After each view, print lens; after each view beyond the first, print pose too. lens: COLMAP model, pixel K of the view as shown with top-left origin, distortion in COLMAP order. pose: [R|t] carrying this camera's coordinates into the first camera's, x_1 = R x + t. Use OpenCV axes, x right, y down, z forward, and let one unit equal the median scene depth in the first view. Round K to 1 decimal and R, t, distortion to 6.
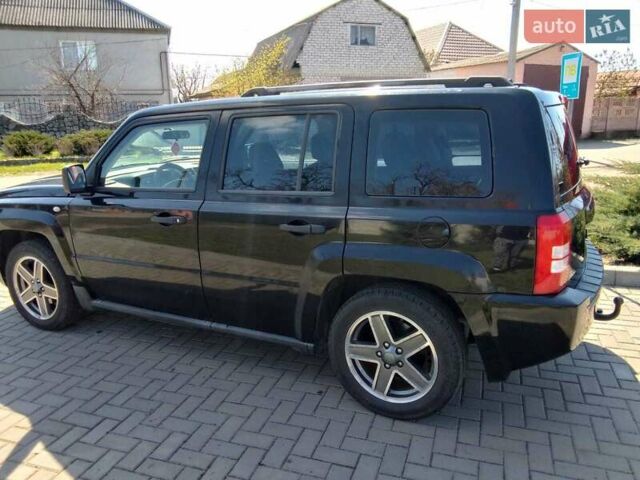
lens RADIAL K [[509.6, 0, 320.0], [0, 509.6, 240.0], [0, 0, 1]] dist [0.006161, -0.007271]
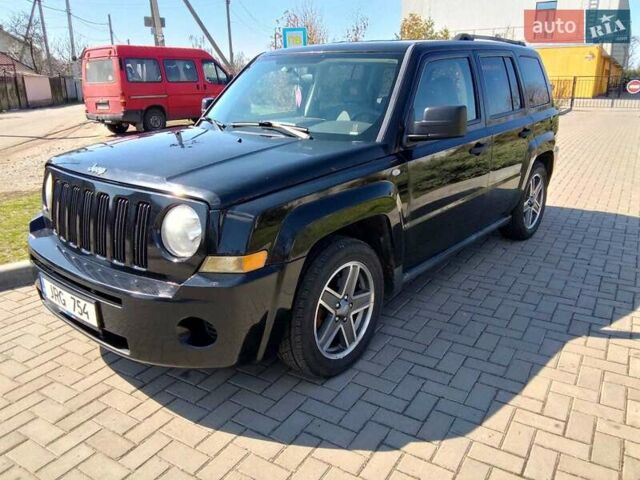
lens RADIAL K [[509.6, 0, 320.0], [0, 509.6, 240.0], [0, 0, 1]] dist [0.006161, -0.007271]
pose [[0.217629, -0.272134, 0.937326, -1.443207], [0.240835, 0.945622, 0.218625, -0.177885], [-0.945852, 0.178161, 0.271335, 1.042954]]
